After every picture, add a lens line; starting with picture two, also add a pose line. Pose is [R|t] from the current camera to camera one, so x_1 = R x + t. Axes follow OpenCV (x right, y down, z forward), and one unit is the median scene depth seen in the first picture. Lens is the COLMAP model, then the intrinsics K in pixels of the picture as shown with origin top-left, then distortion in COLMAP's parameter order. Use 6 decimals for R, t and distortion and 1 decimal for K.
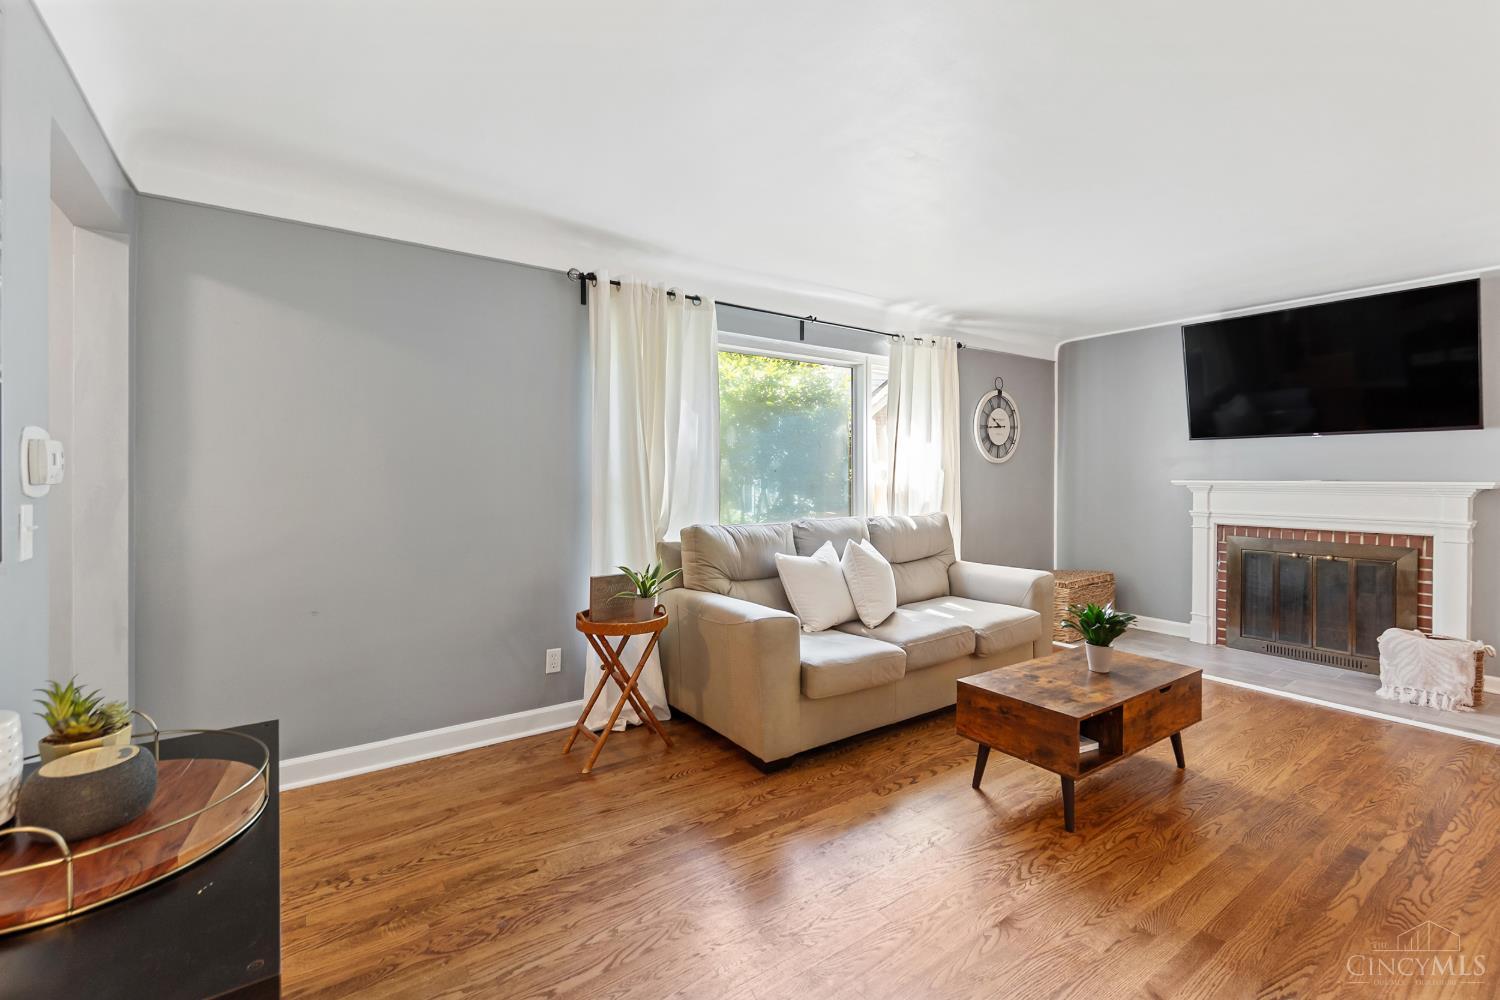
lens RADIAL K [[655.7, 0, 751.9], [0, 655.7, 477.6], [0, 0, 1]] dist [-0.000477, 0.000304]
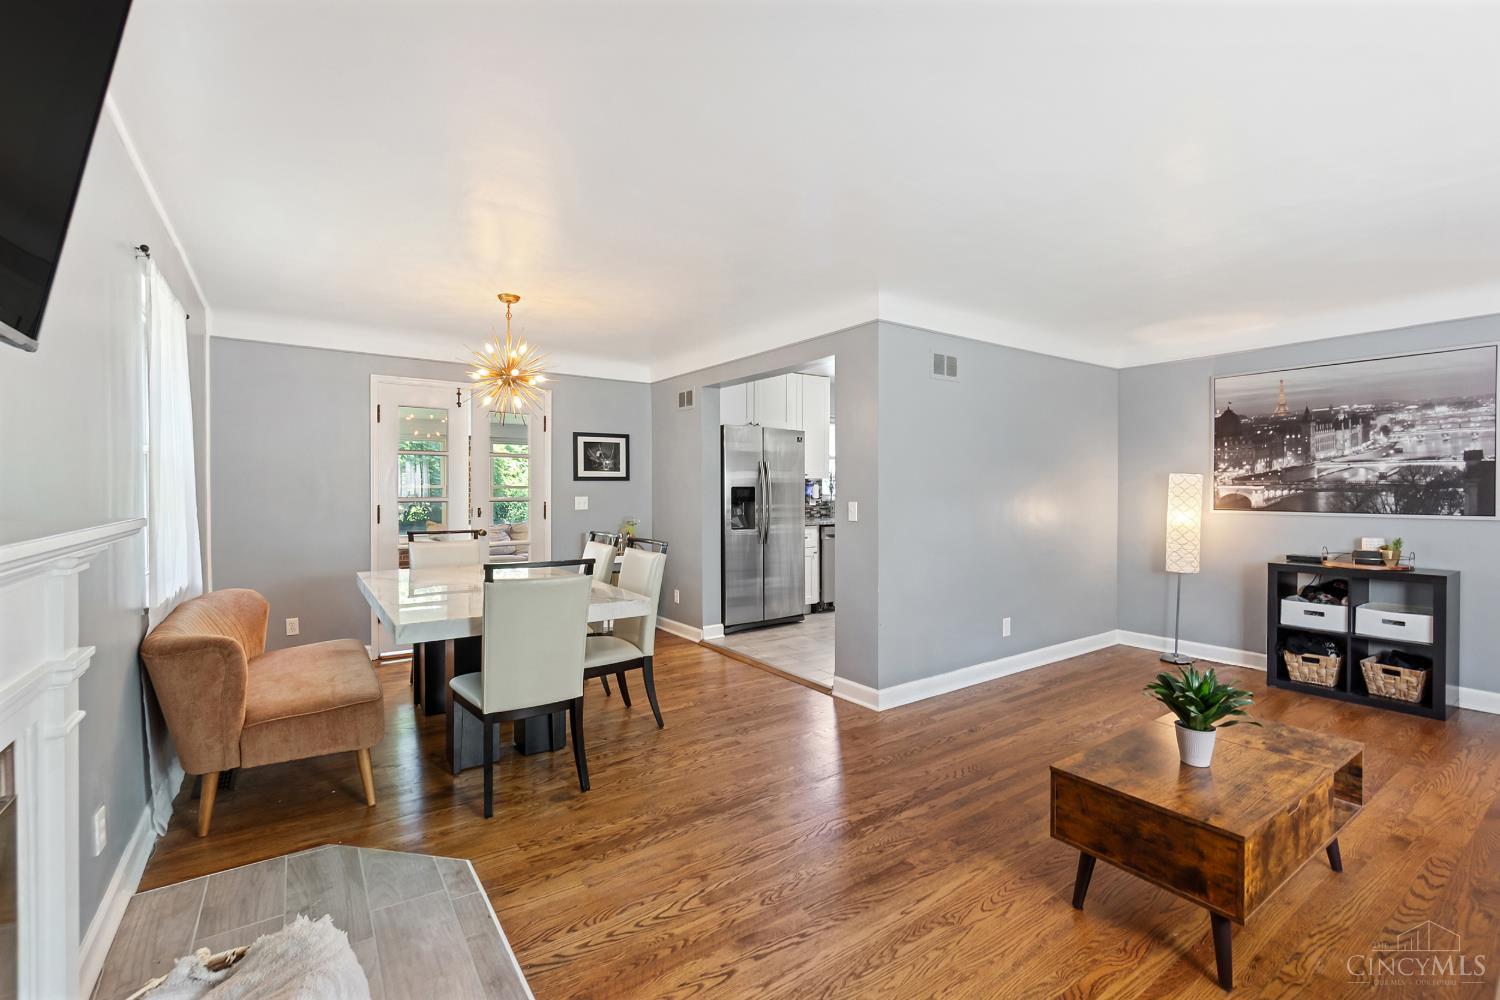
lens RADIAL K [[652.0, 0, 744.9], [0, 652.0, 492.8], [0, 0, 1]] dist [-0.000242, 0.000007]
pose [[-0.999950, -0.001096, 0.009911, 0.805749], [-0.000944, 0.999881, 0.015376, -0.011325], [-0.009927, 0.015366, -0.999833, 1.358157]]
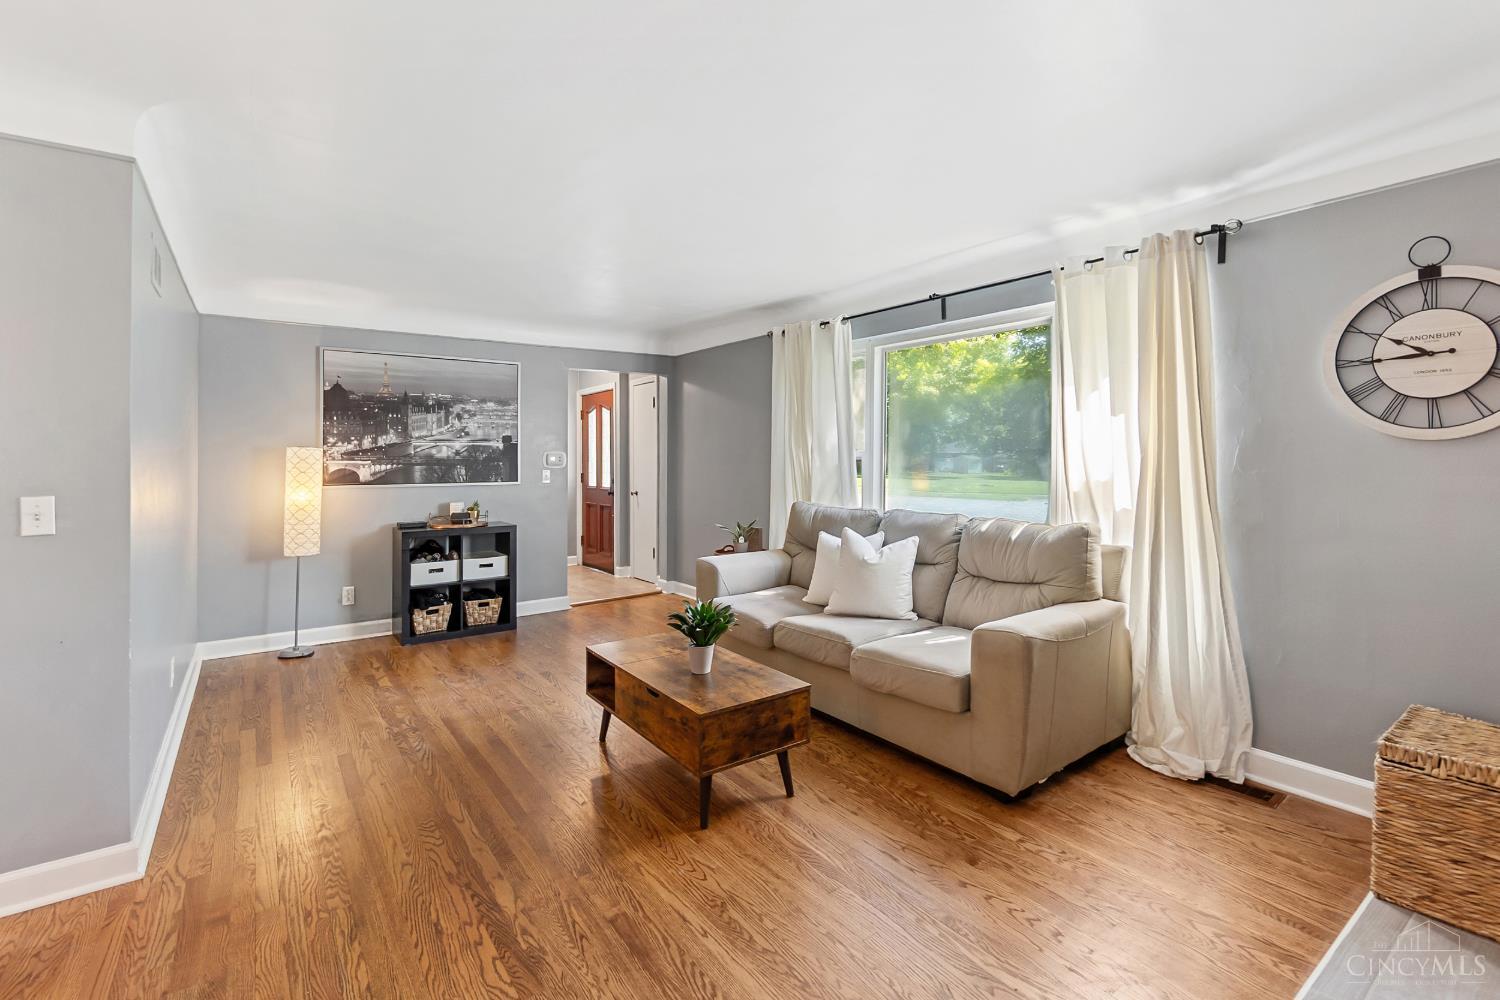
lens RADIAL K [[677.4, 0, 747.9], [0, 677.4, 454.8], [0, 0, 1]] dist [-0.001282, -0.000183]
pose [[0.008680, -0.007677, -0.999933, 1.199378], [-0.005016, 0.999958, -0.007721, -0.011571], [0.999950, 0.005083, 0.008641, 0.836191]]
